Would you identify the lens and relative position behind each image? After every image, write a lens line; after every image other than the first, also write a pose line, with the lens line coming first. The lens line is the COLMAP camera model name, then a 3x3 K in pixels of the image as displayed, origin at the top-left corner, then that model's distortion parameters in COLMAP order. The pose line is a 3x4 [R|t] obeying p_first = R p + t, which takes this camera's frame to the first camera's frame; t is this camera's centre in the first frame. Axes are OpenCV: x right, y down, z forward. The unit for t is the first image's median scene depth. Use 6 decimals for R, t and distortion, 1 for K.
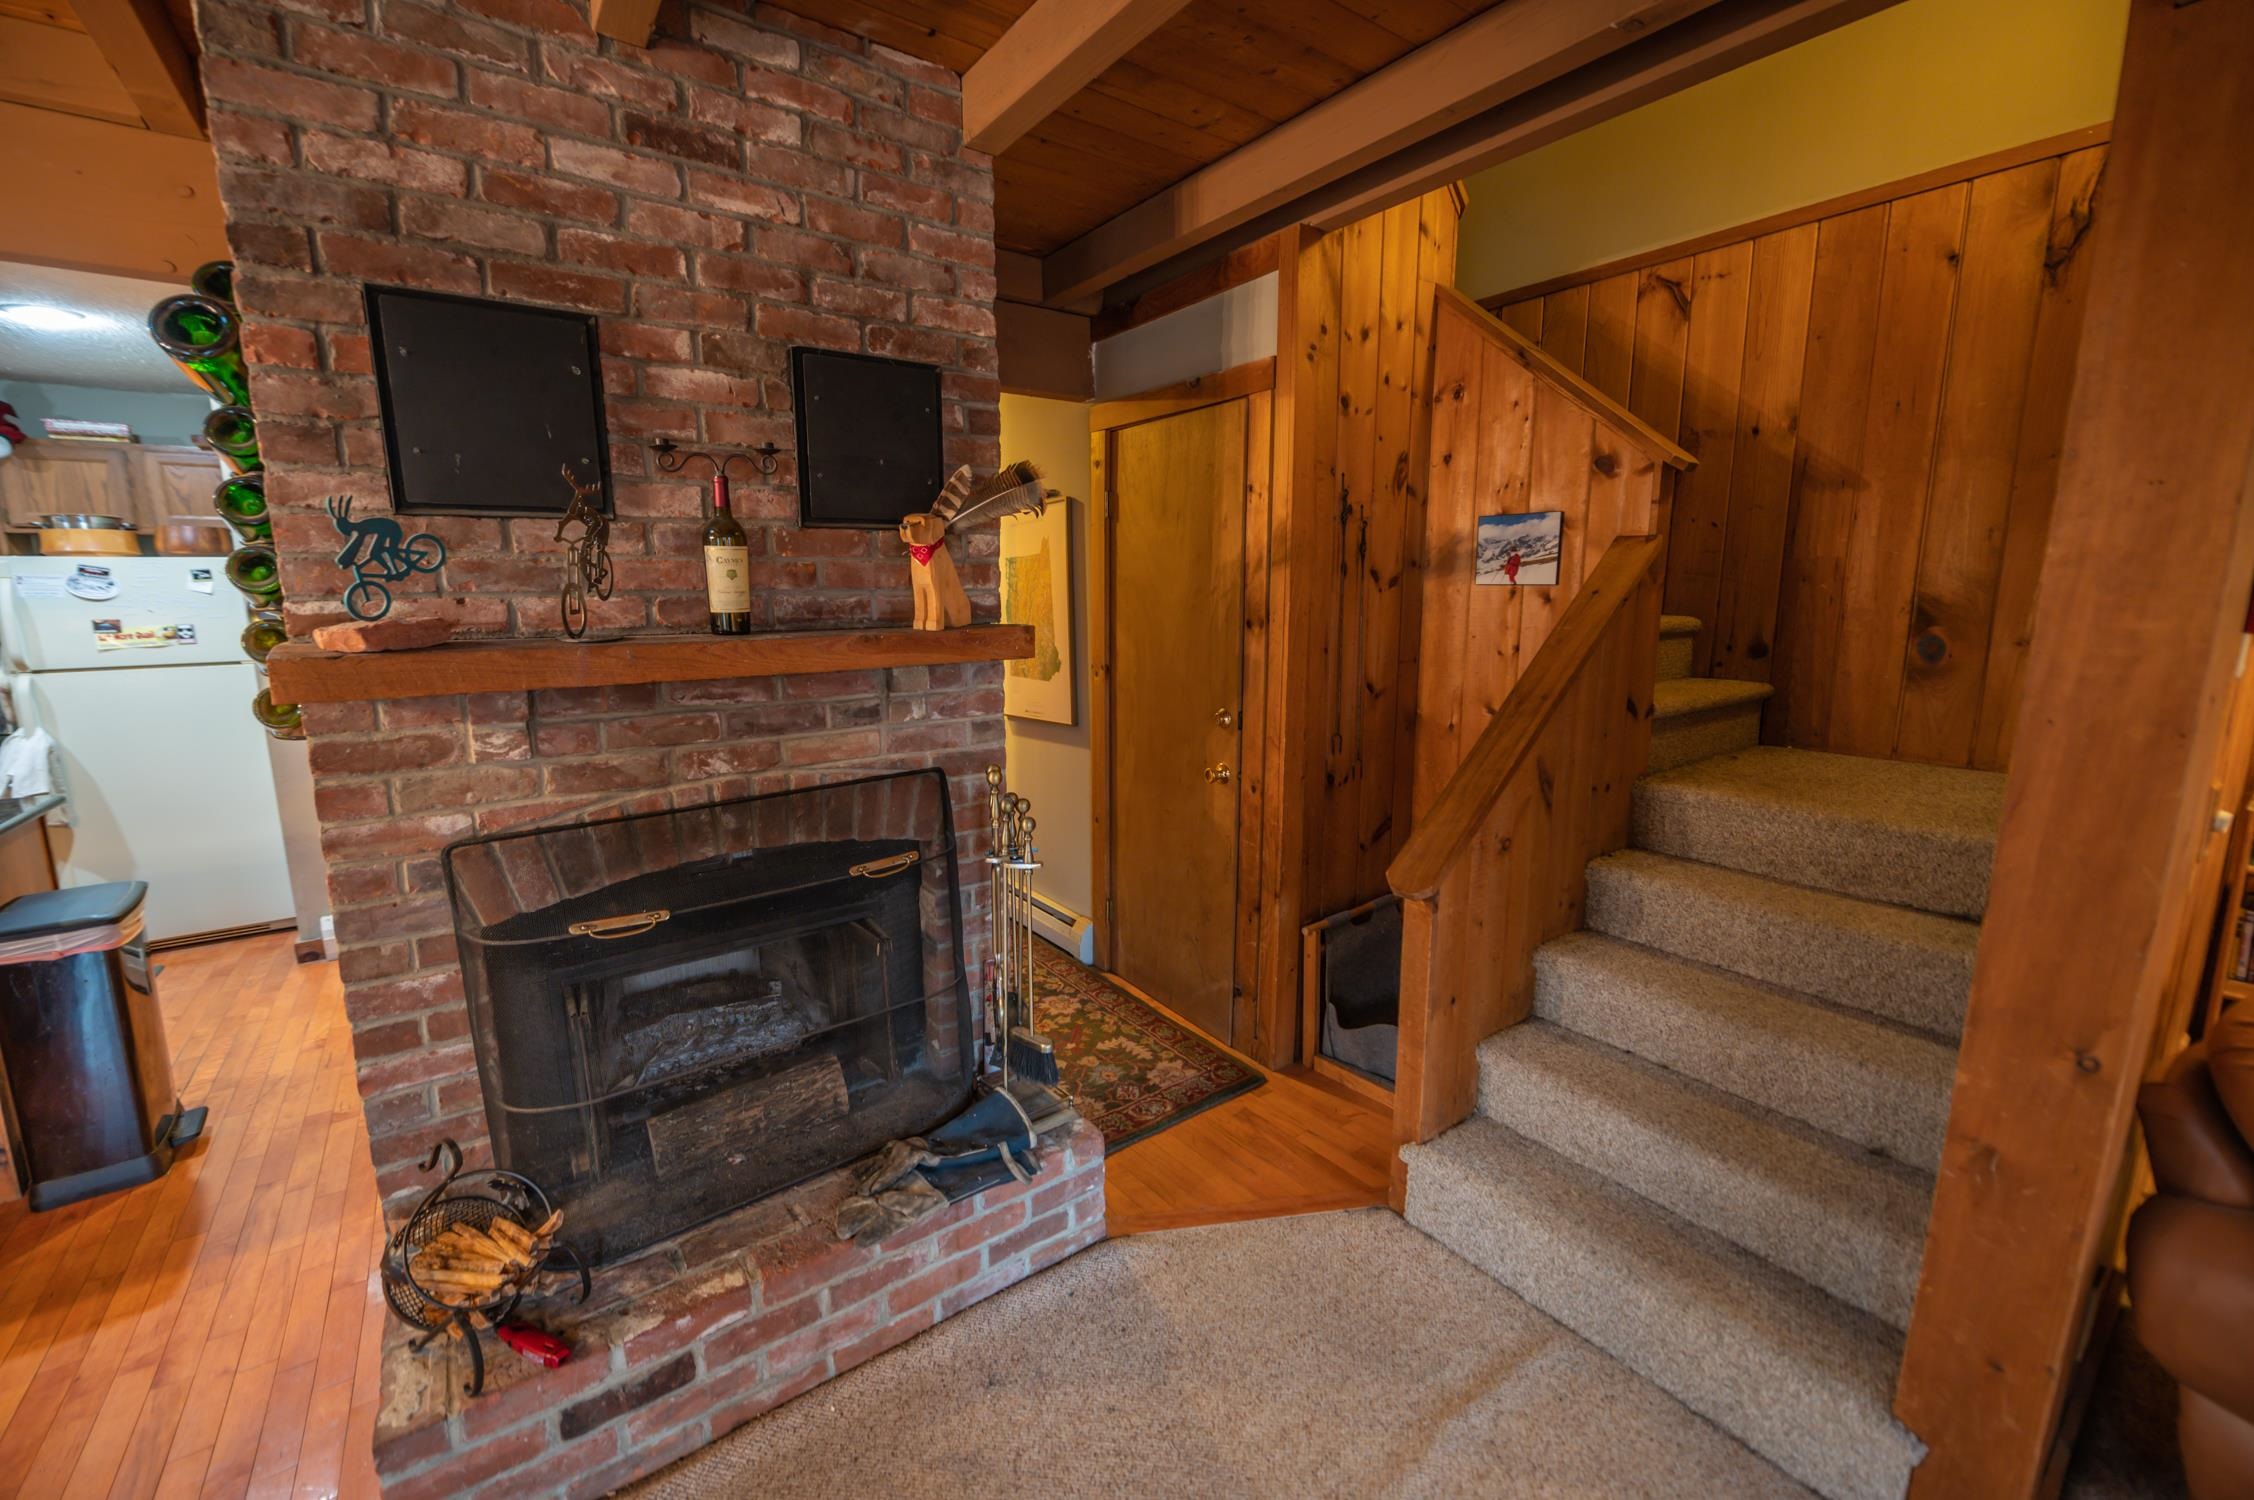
lens RADIAL K [[894.8, 0, 1114.0], [0, 894.8, 744.4], [0, 0, 1]] dist [-0.007741, -0.001022]
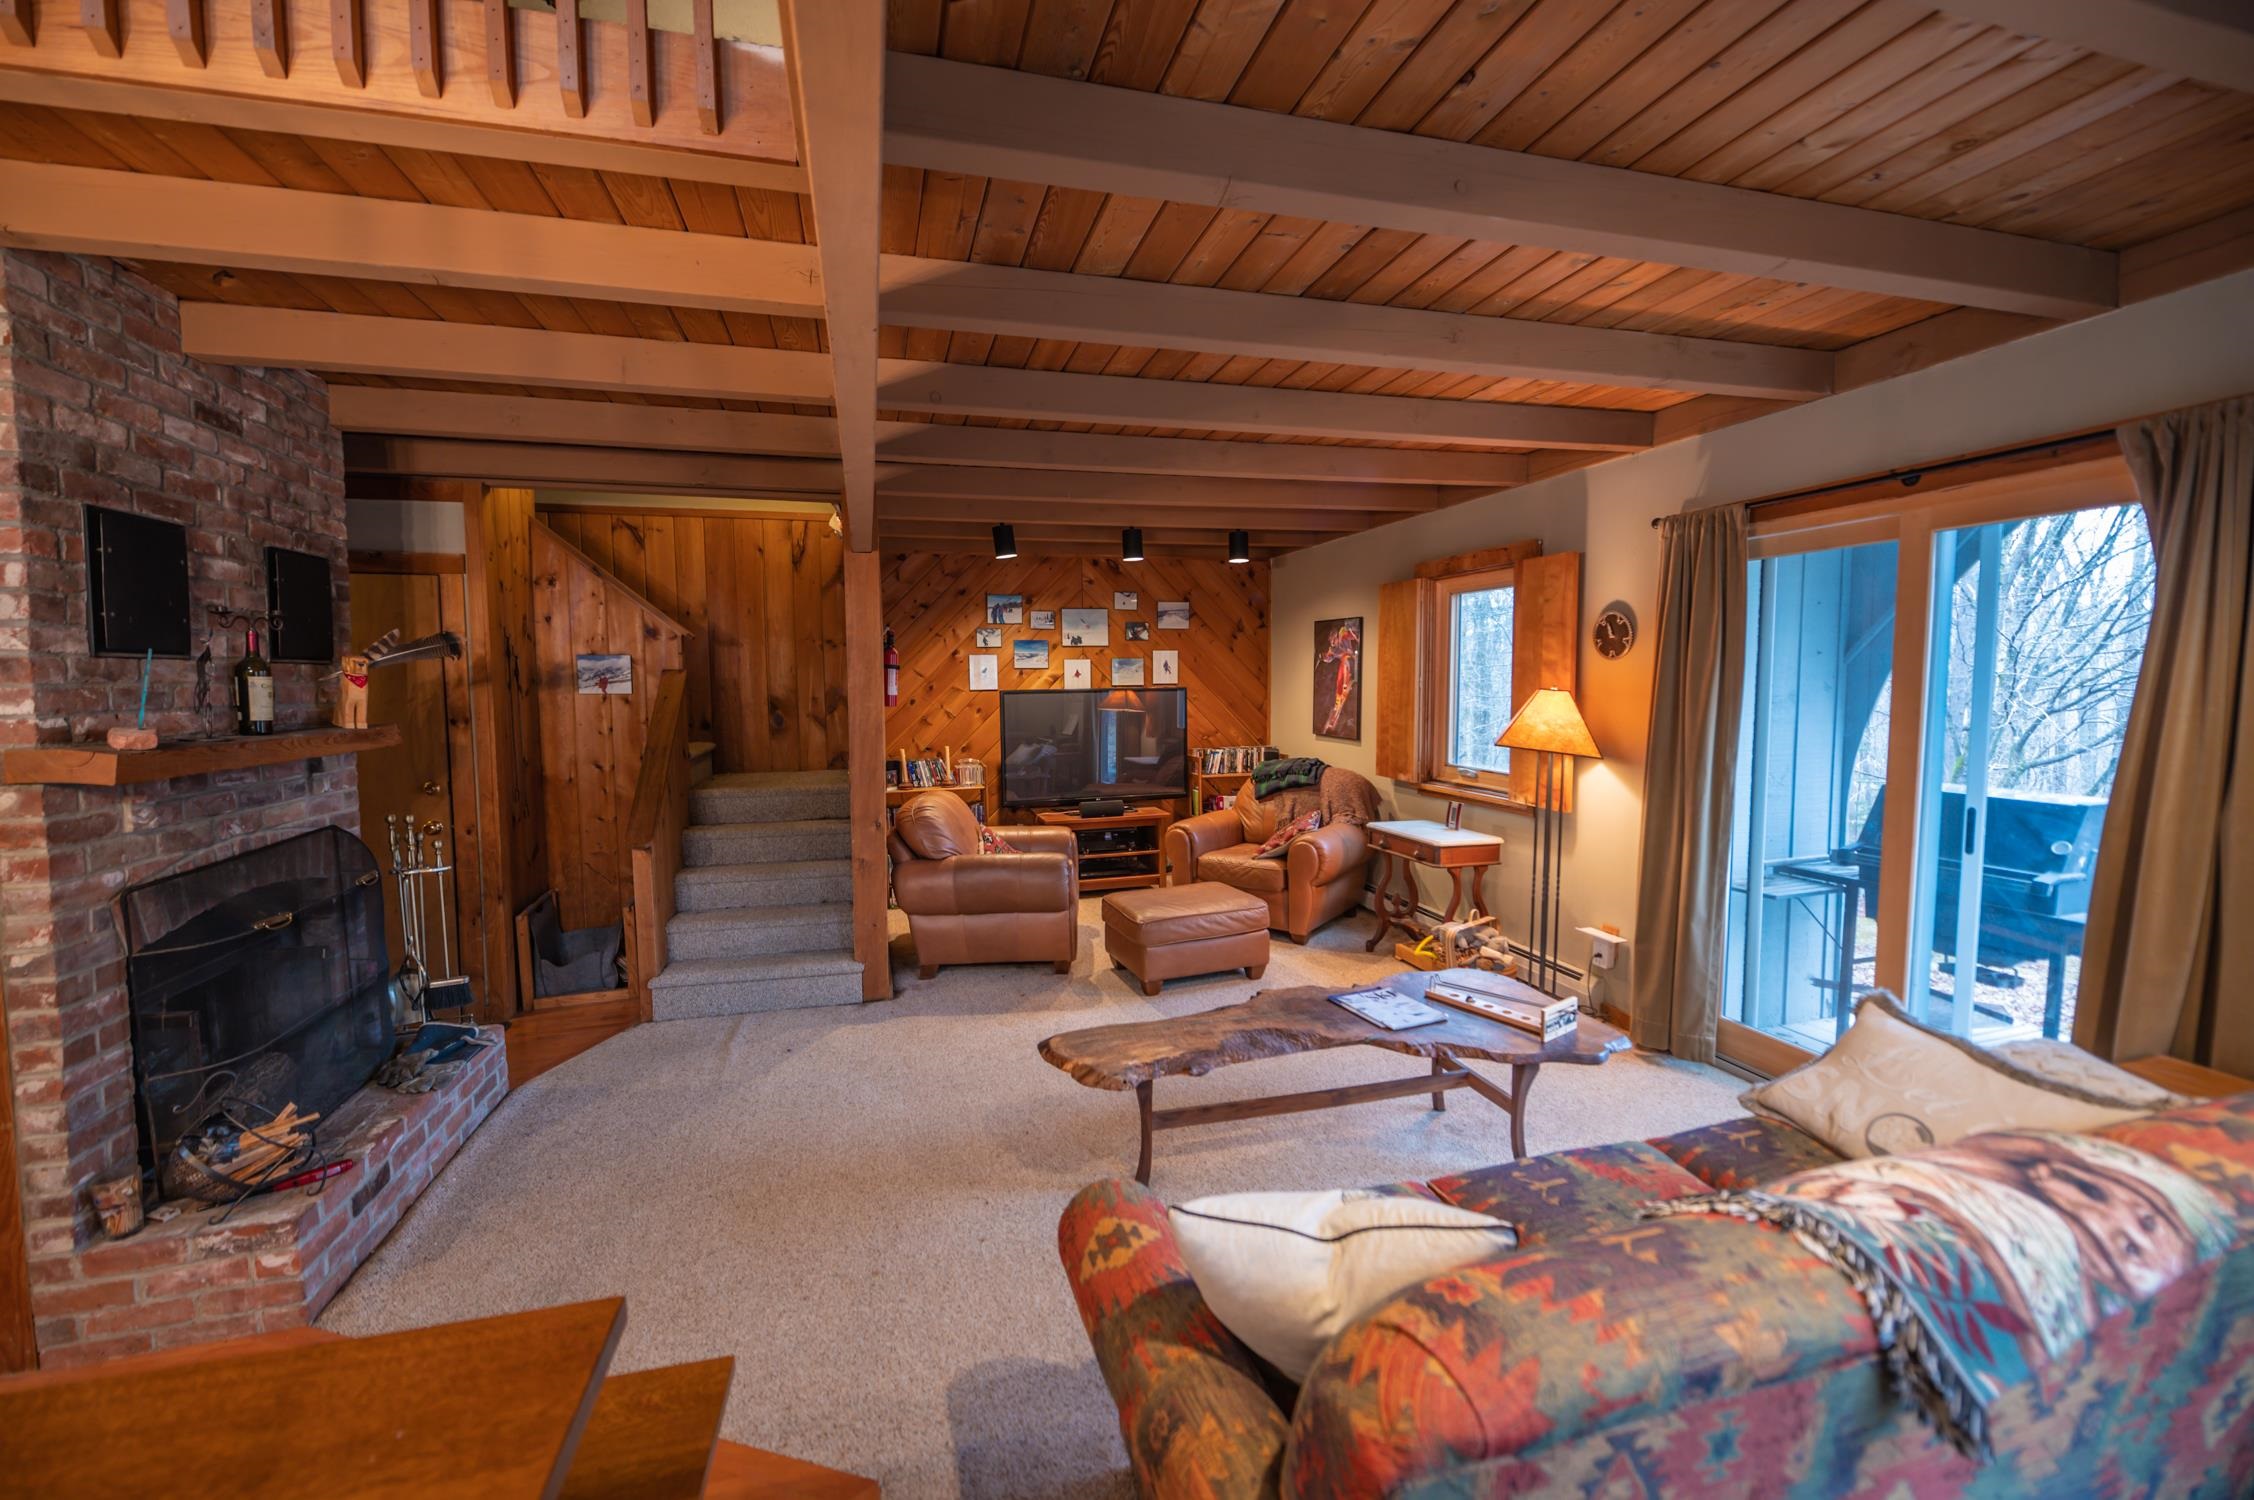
lens RADIAL K [[894.8, 0, 1111.8], [0, 894.8, 746.7], [0, 0, 1]] dist [-0.007741, -0.001022]
pose [[0.350039, -0.065095, 0.934471, -1.122386], [0.164767, 0.986308, 0.006987, 0.101548], [-0.922131, 0.151525, 0.355971, -0.705976]]
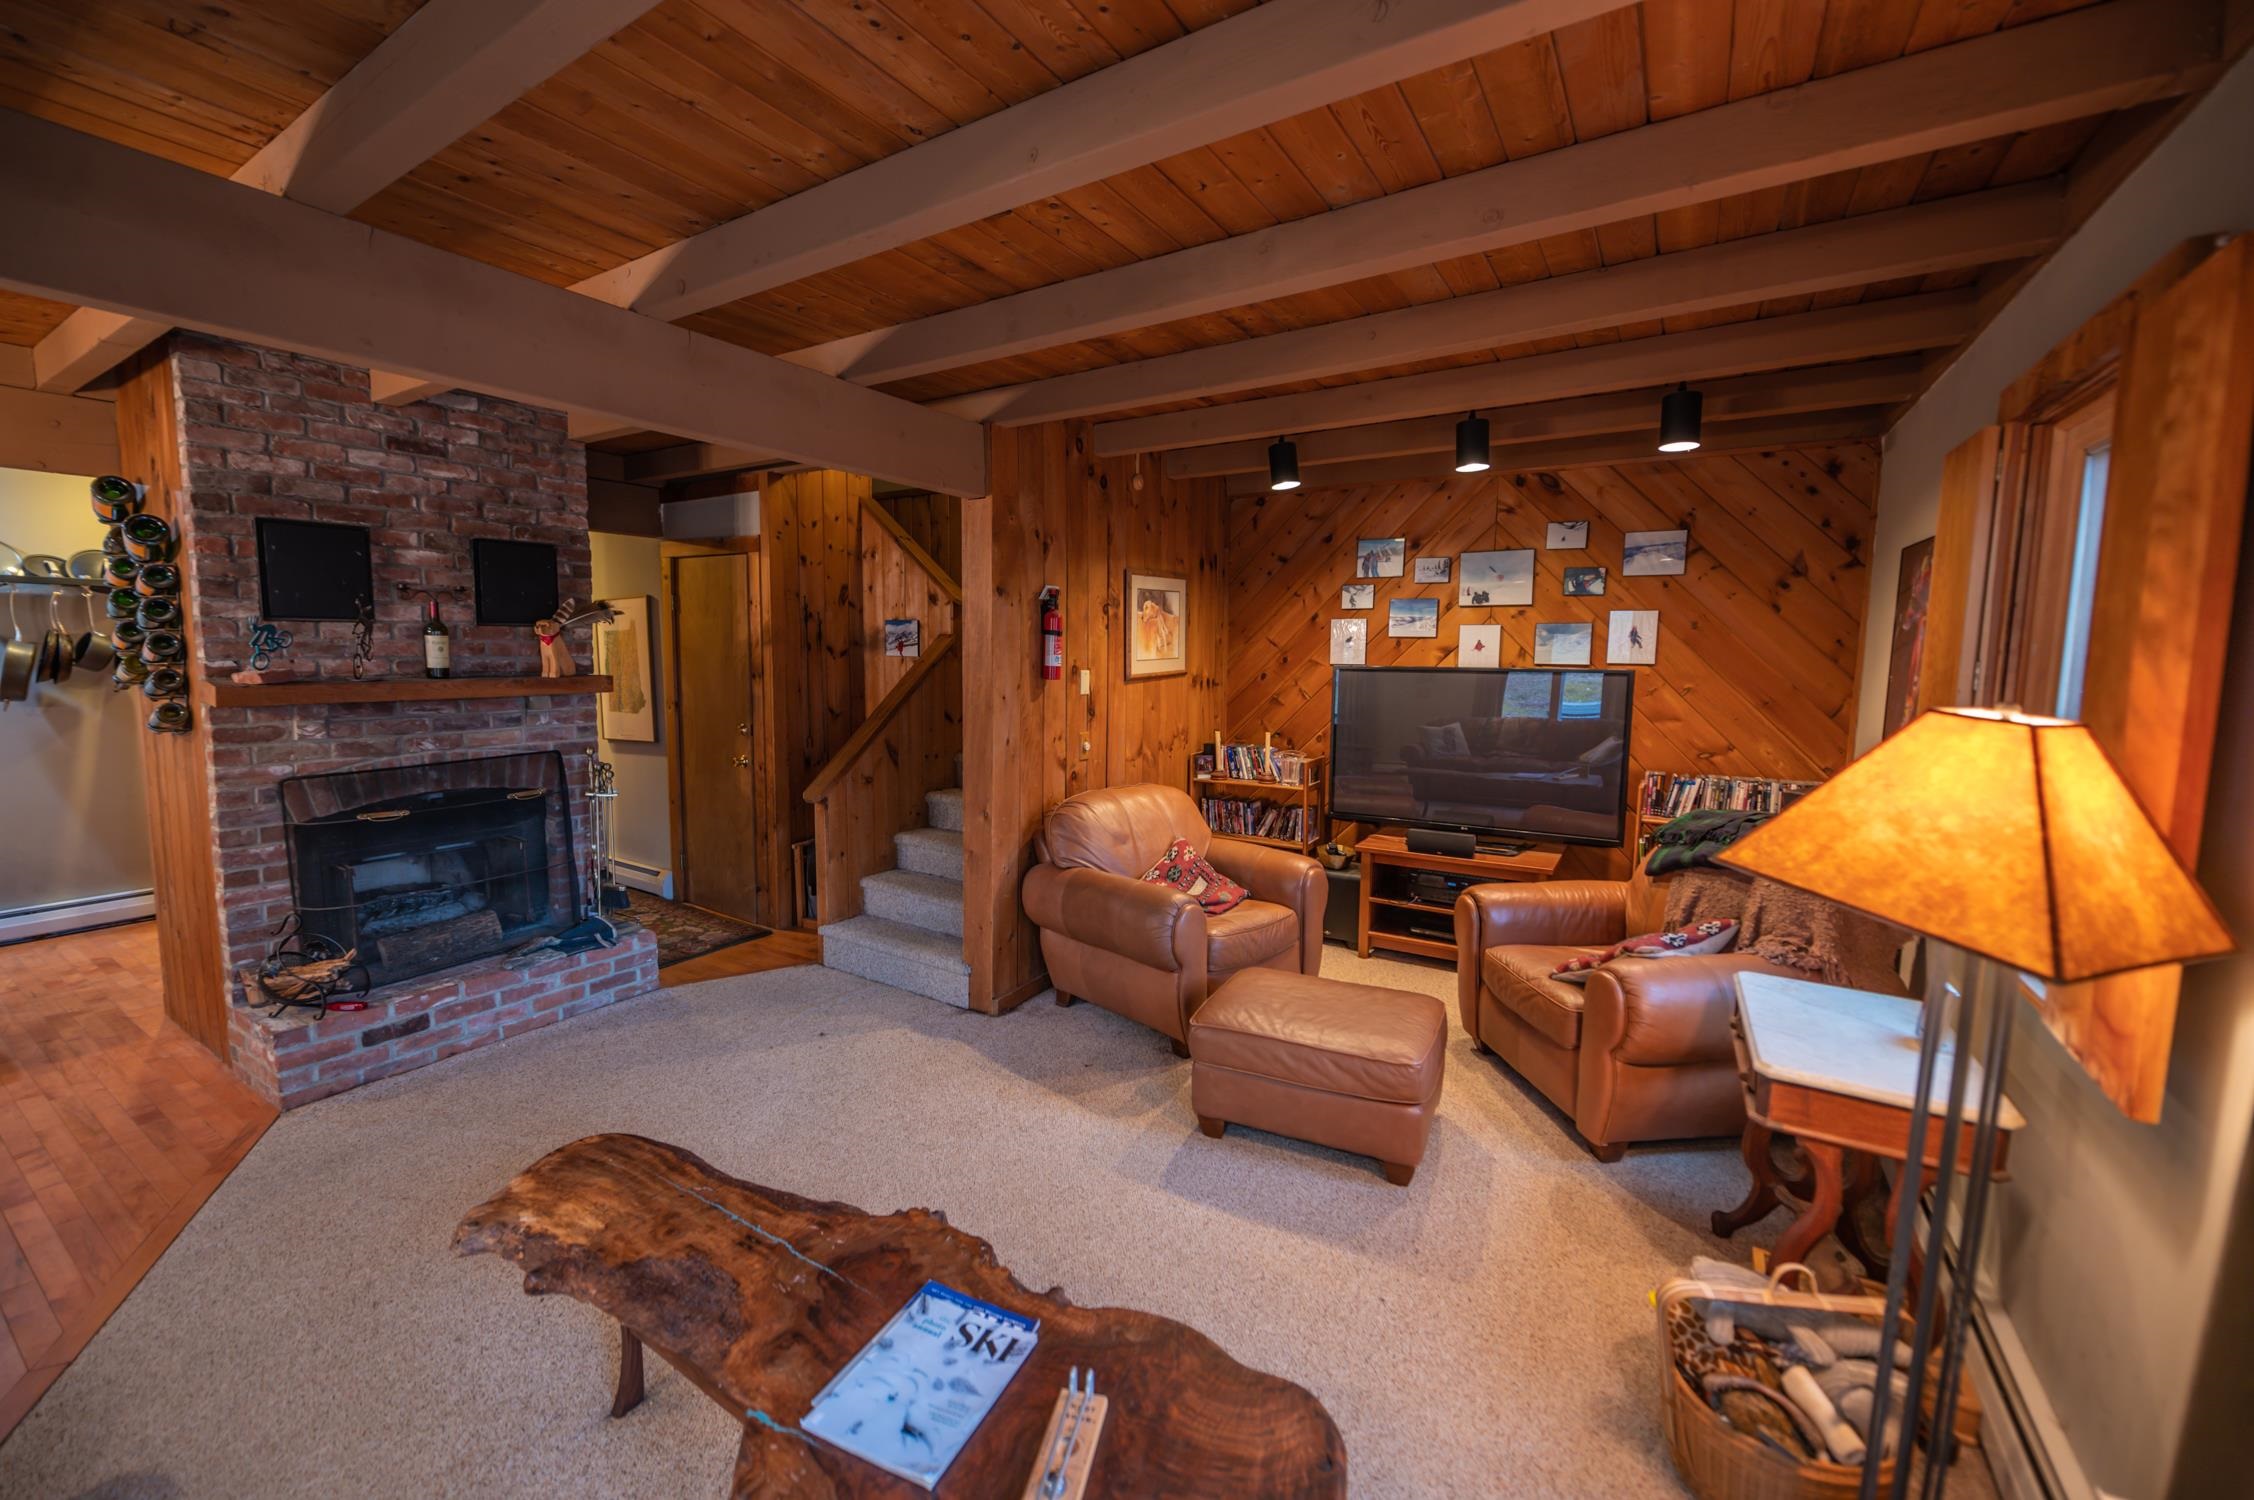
lens RADIAL K [[894.8, 0, 1121.9], [0, 894.8, 744.5], [0, 0, 1]] dist [-0.007741, -0.001022]
pose [[0.926446, -0.021912, 0.375790, 0.207362], [0.045009, 0.997591, -0.052792, 0.172193], [-0.373728, 0.065822, 0.925200, -1.222037]]
